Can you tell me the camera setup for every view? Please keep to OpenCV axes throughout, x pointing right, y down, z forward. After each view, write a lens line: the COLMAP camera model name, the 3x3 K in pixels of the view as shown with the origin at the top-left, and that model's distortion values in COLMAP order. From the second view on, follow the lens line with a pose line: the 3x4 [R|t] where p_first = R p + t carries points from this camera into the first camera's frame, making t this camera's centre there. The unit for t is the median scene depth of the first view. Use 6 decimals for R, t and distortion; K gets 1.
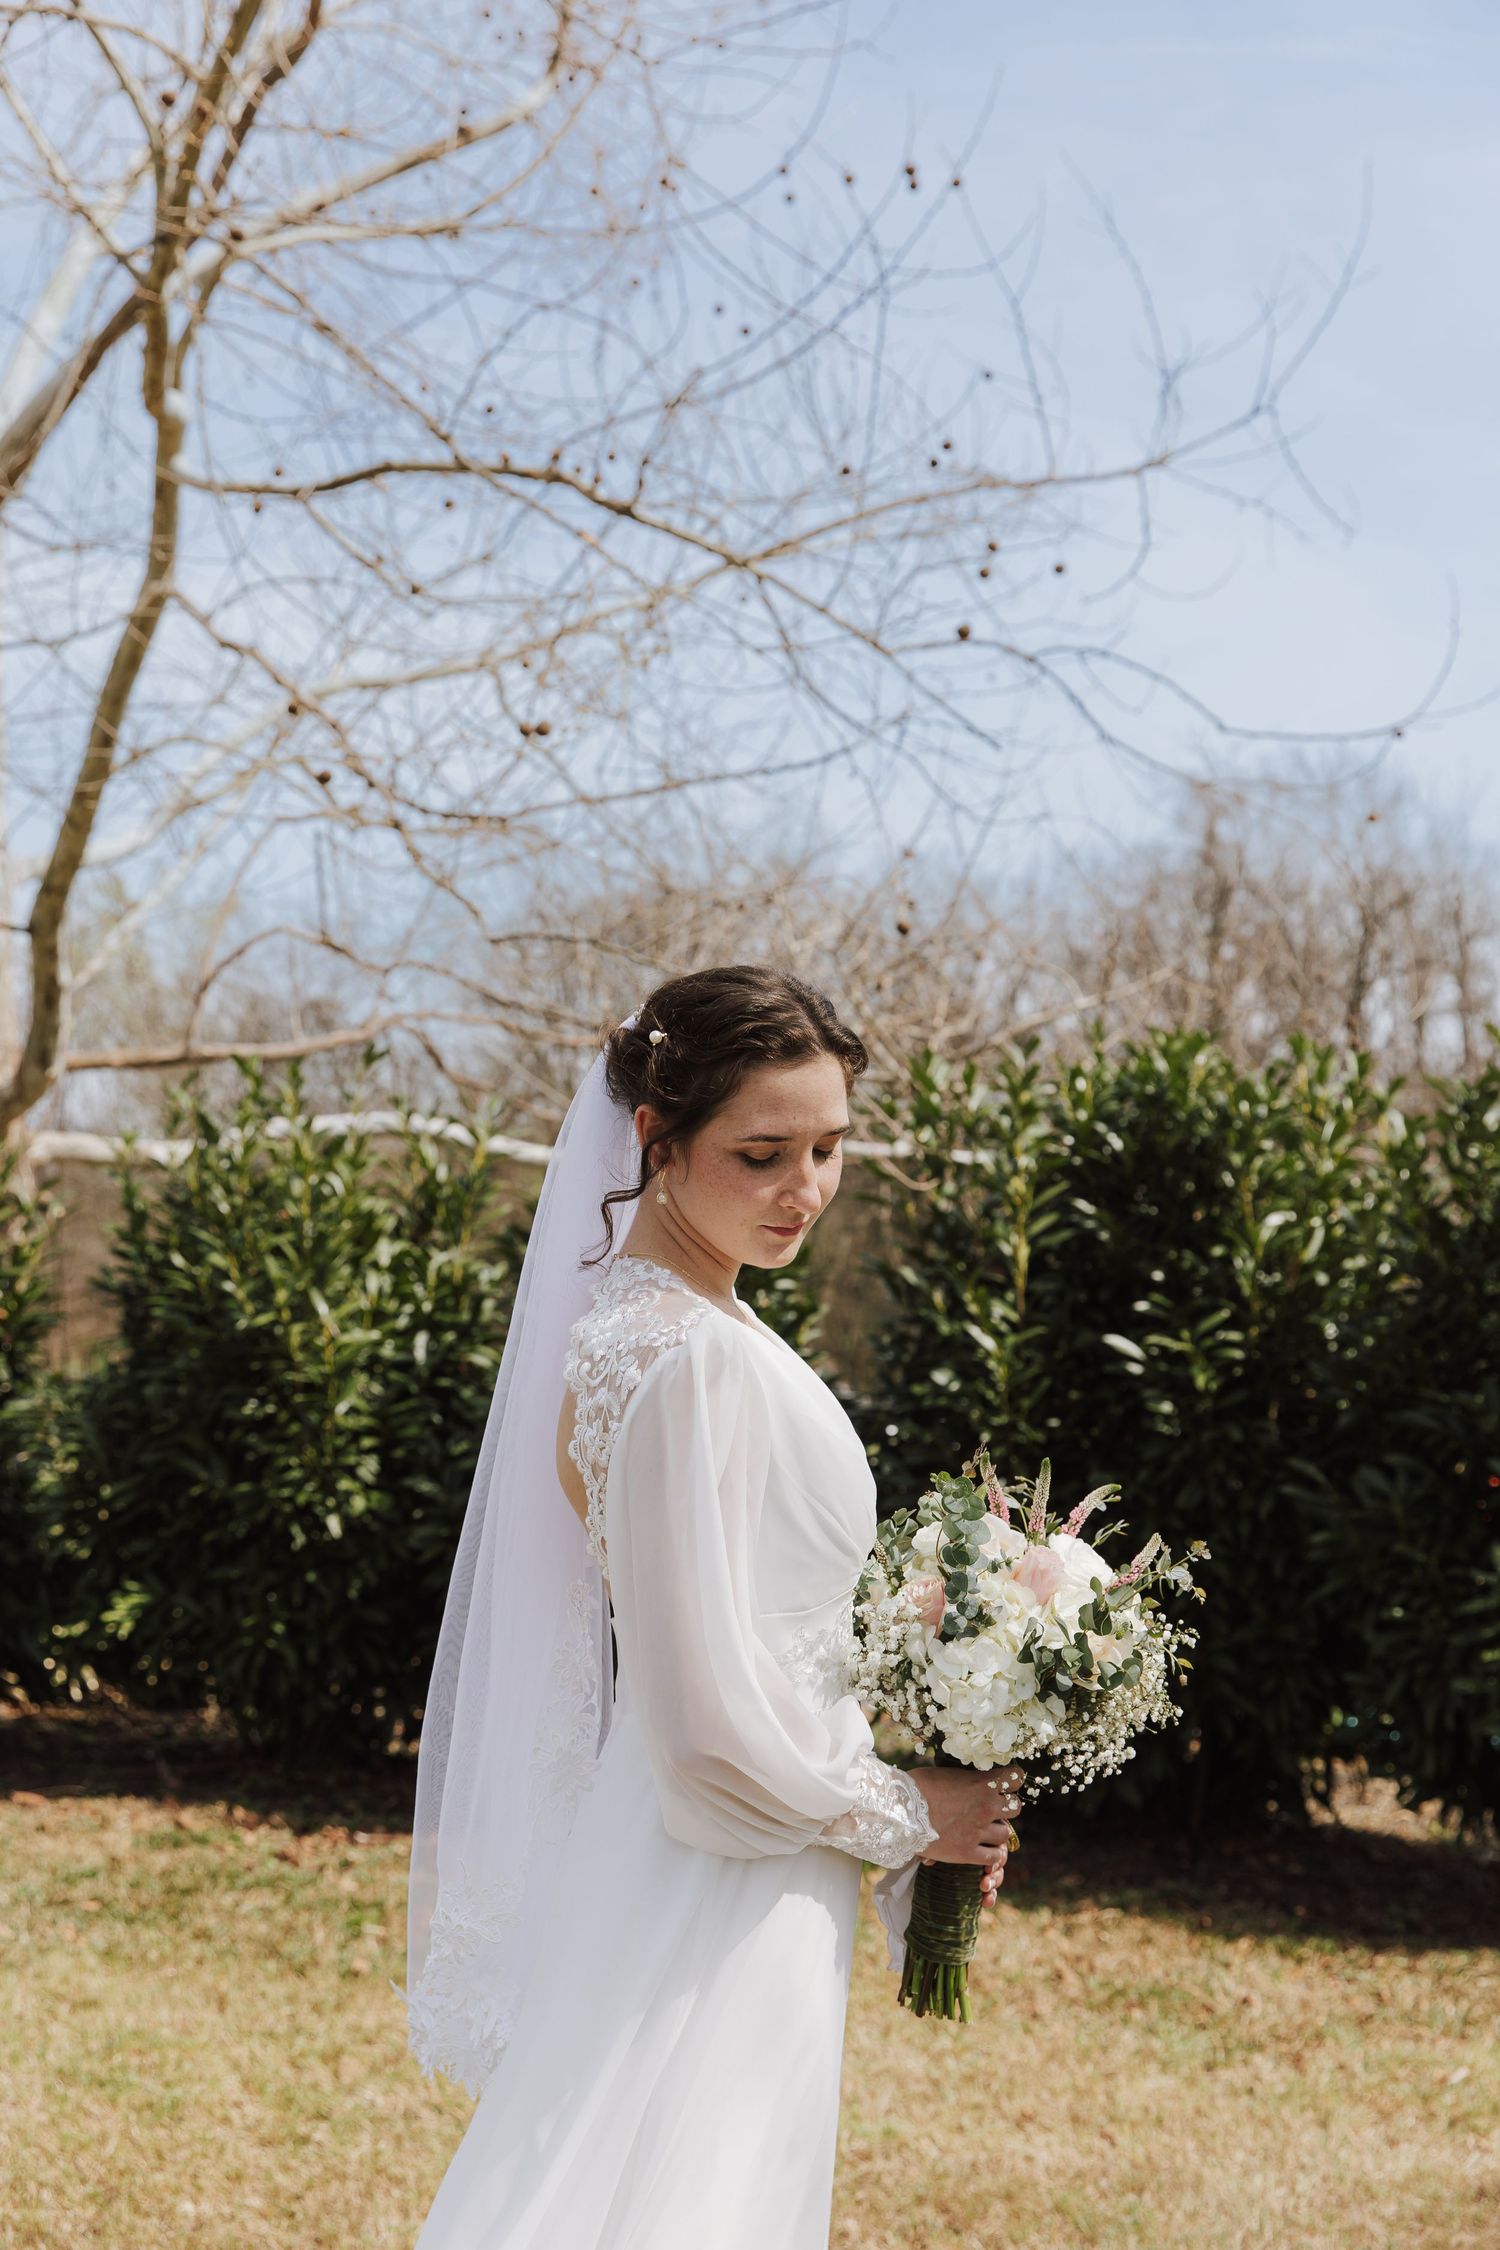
lens RADIAL K [[3078.1, 0, 750.0], [0, 3078.1, 1125.0], [0, 0, 1]] dist [-0.033929, -0.042759]
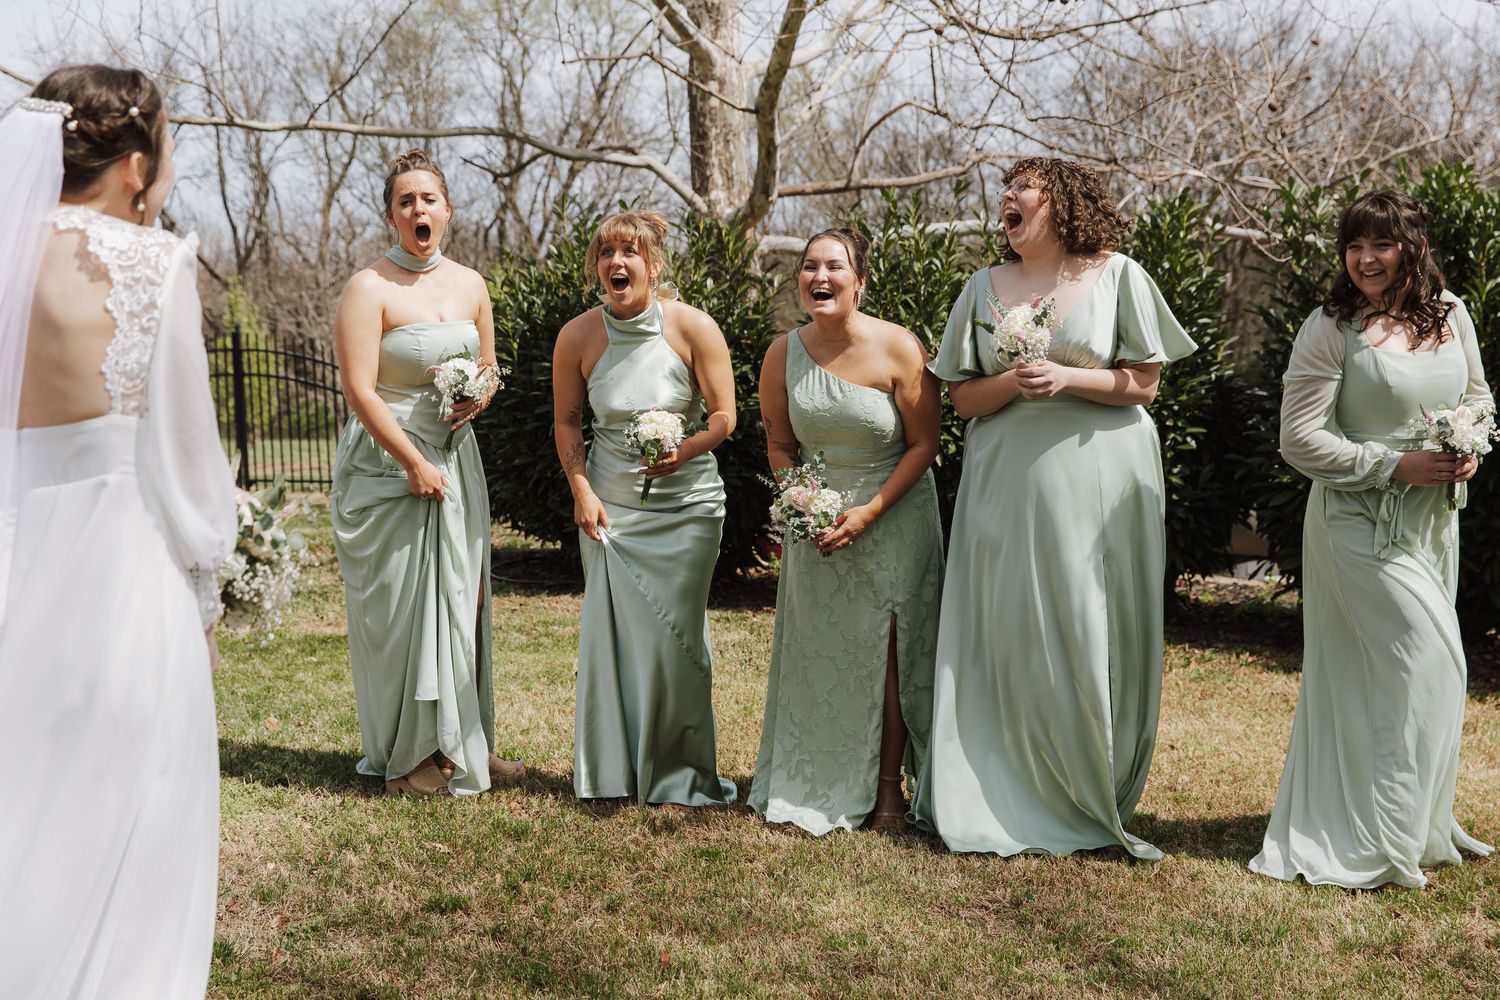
lens RADIAL K [[2121.2, 0, 750.0], [0, 2121.2, 500.0], [0, 0, 1]] dist [0.040728, 0.034014]
pose [[0.973896, 0.013479, -0.226595, 0.028304], [0.015790, 0.991795, 0.126860, -0.002059], [0.226446, -0.127126, 0.965692, -0.159663]]
